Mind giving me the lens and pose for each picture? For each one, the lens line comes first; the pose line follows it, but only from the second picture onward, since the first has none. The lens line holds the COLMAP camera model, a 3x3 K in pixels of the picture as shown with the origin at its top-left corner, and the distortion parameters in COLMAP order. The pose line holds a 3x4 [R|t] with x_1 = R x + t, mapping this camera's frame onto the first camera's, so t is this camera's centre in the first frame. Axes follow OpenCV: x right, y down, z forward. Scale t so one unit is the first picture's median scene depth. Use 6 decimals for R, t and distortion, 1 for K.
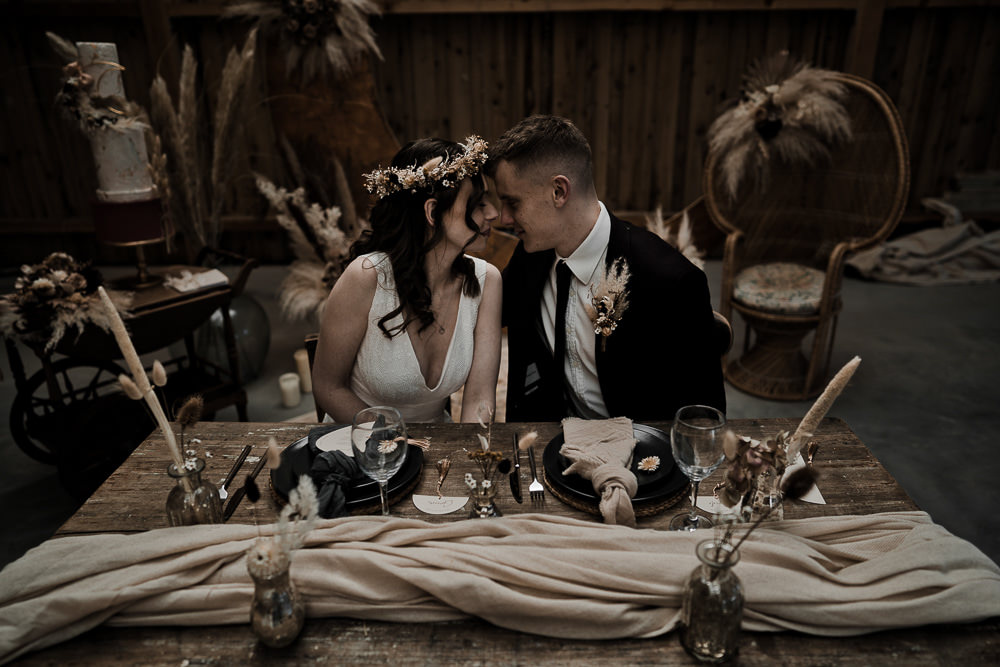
lens RADIAL K [[732.7, 0, 529.2], [0, 732.7, 335.4], [0, 0, 1]] dist [-0.051209, 0.066339]
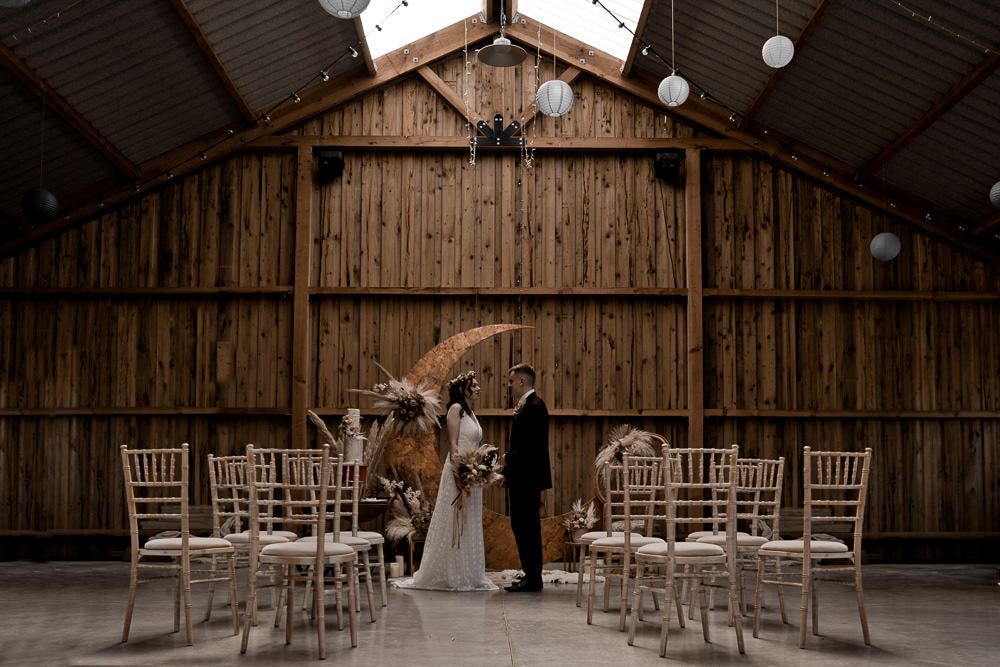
lens RADIAL K [[990.3, 0, 503.6], [0, 990.3, 429.3], [0, 0, 1]] dist [-0.047626, 0.000944]
pose [[0.999782, 0.014211, 0.015314, -0.068908], [-0.006030, 0.898095, -0.439761, 0.943694], [-0.020002, 0.439573, 0.897984, -1.684677]]
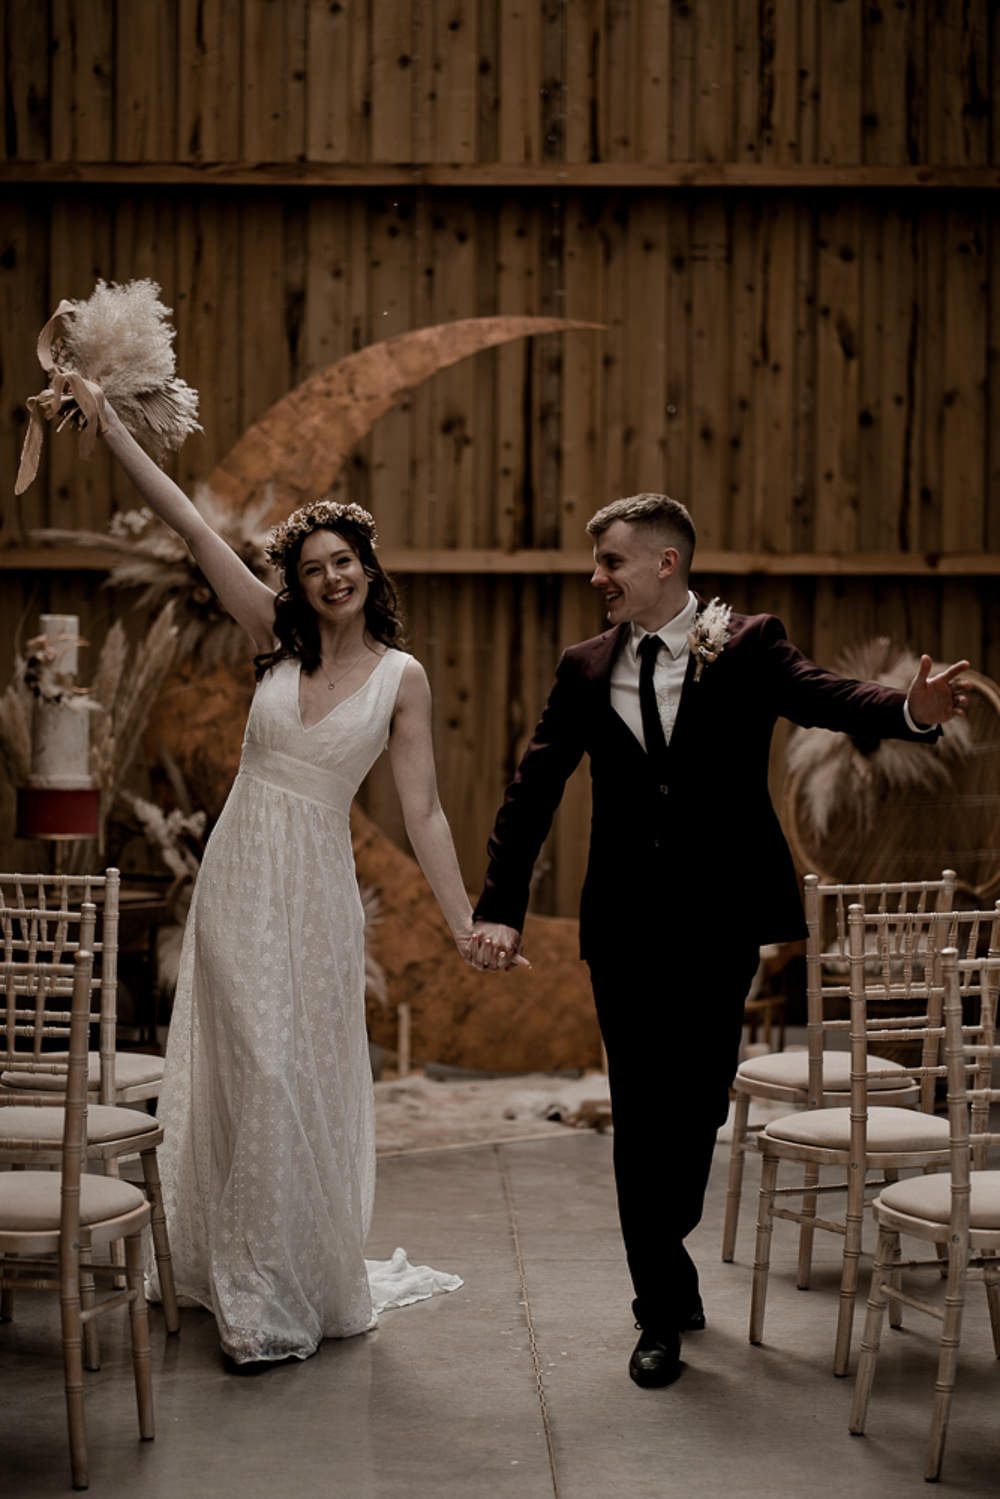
lens RADIAL K [[3550.4, 0, 480.5], [0, 3550.4, 746.8], [0, 0, 1]] dist [0.141563, -2.969952]
pose [[0.999735, 0.014896, 0.017574, -0.111210], [-0.008084, 0.941166, -0.337849, 0.904647], [-0.021573, 0.337617, 0.941036, -2.275851]]
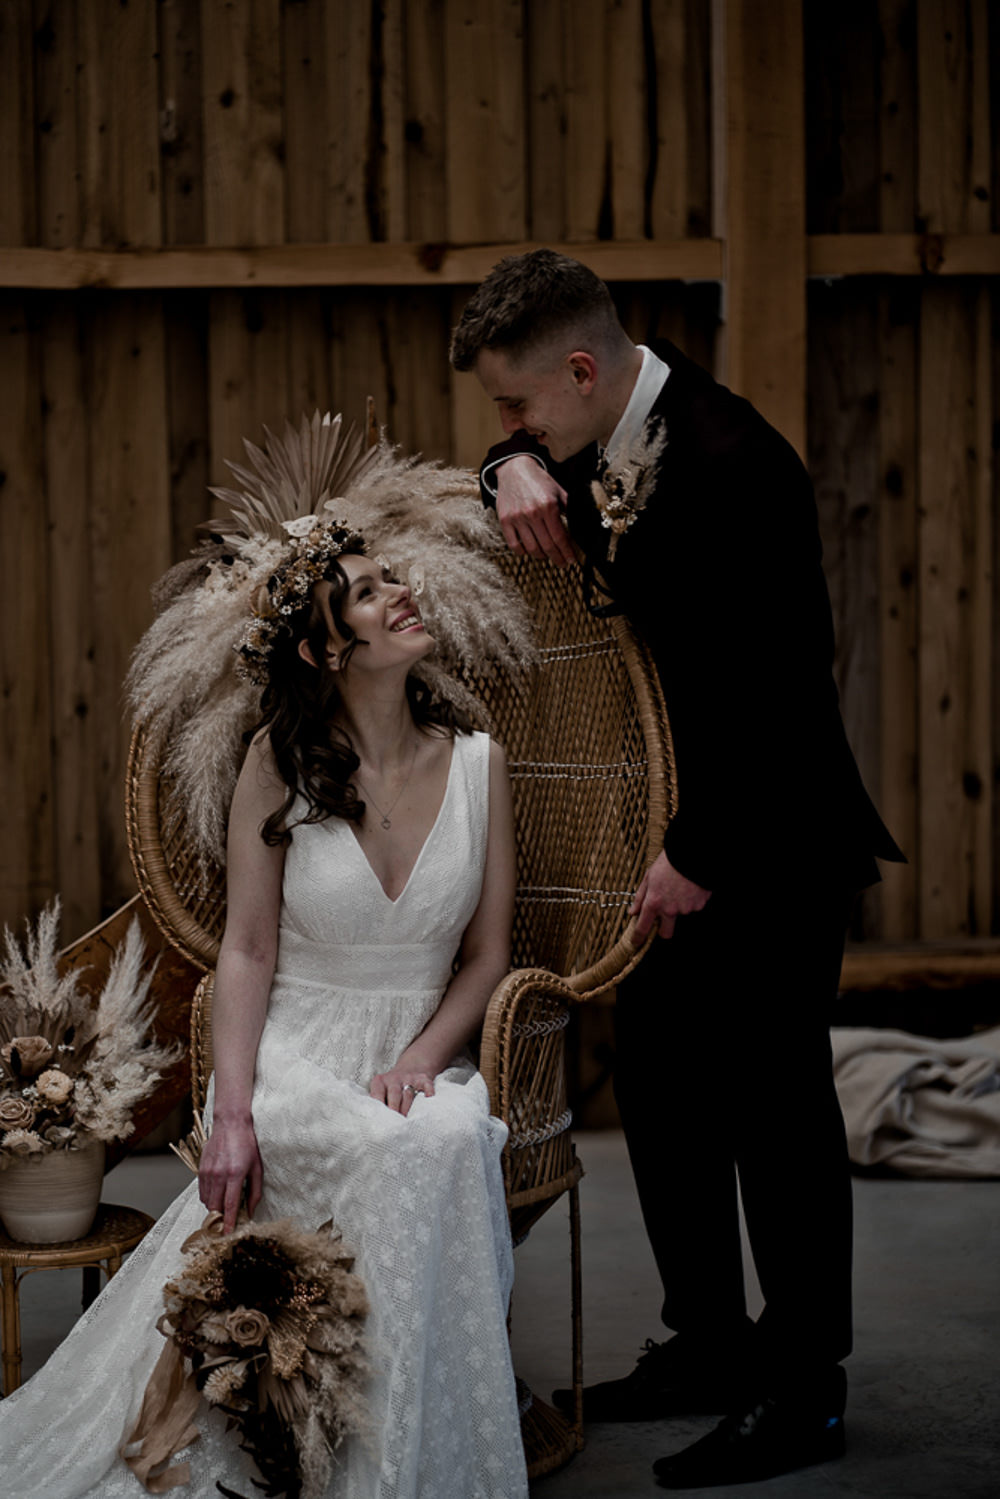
lens RADIAL K [[3624.0, 0, 500.0], [0, 3624.0, 749.5], [0, 0, 1]] dist [0.067131, -0.726249]
pose [[0.984686, -0.027003, 0.172233, 0.131887], [0.073606, 0.959954, -0.270317, 0.200904], [-0.158037, 0.278855, 0.947240, -0.521220]]
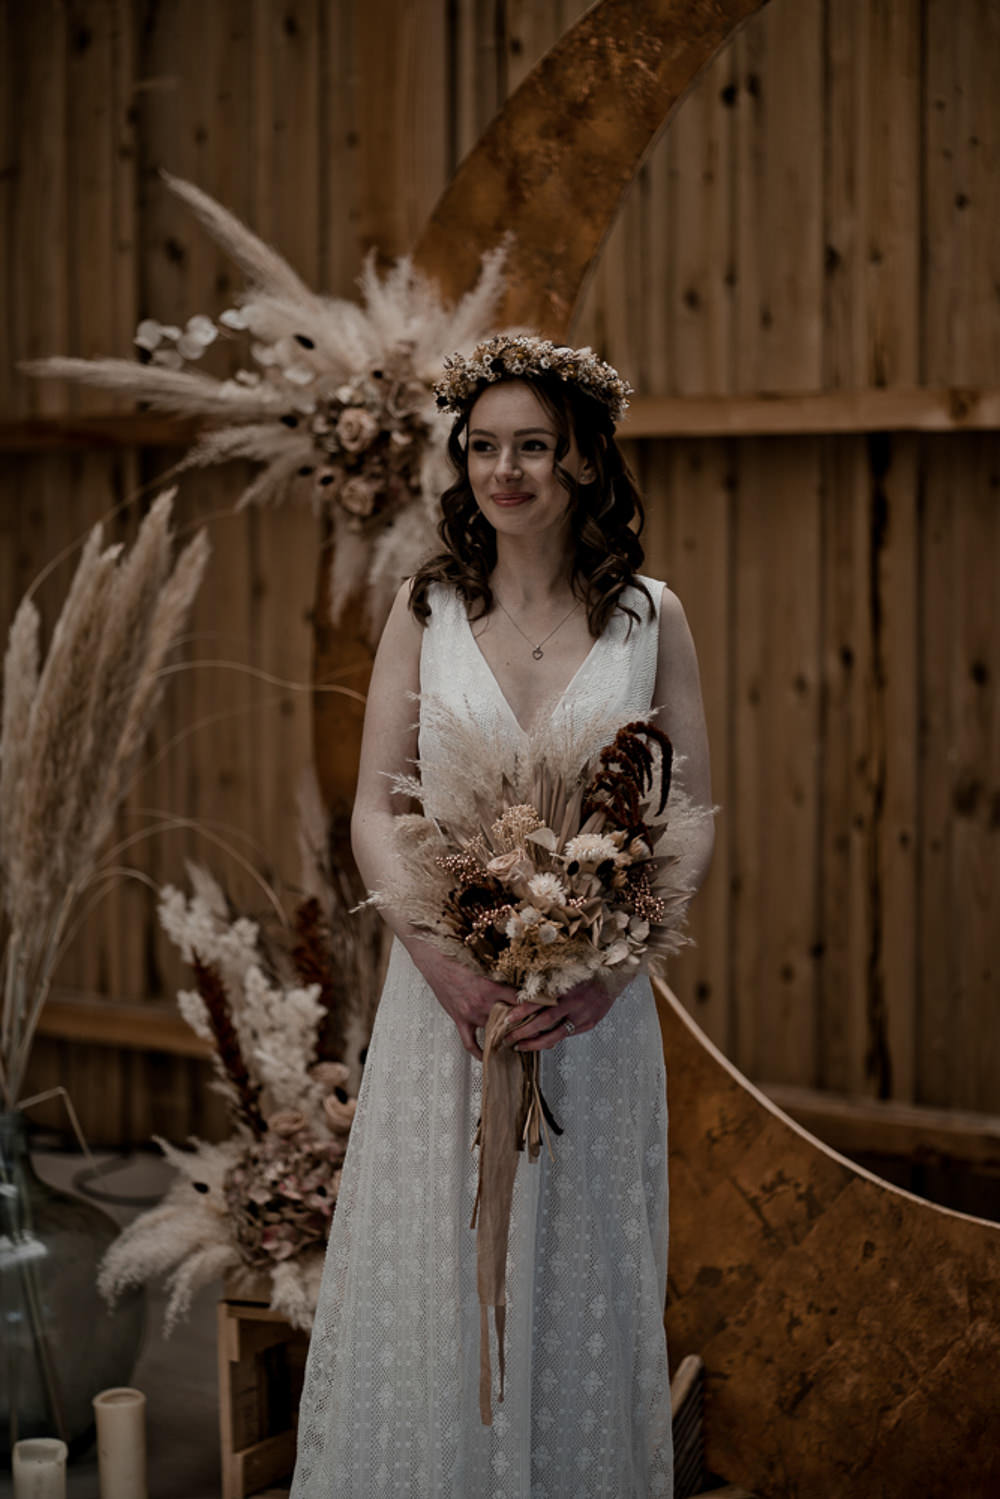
lens RADIAL K [[3614.9, 0, 450.6], [0, 3614.9, 749.8], [0, 0, 1]] dist [0.047087, -1.193718]
pose [[0.730032, 0.053014, -0.681354, 0.939629], [-0.256583, 0.945314, -0.201362, 0.038974], [0.633418, 0.321824, 0.703712, -0.167361]]
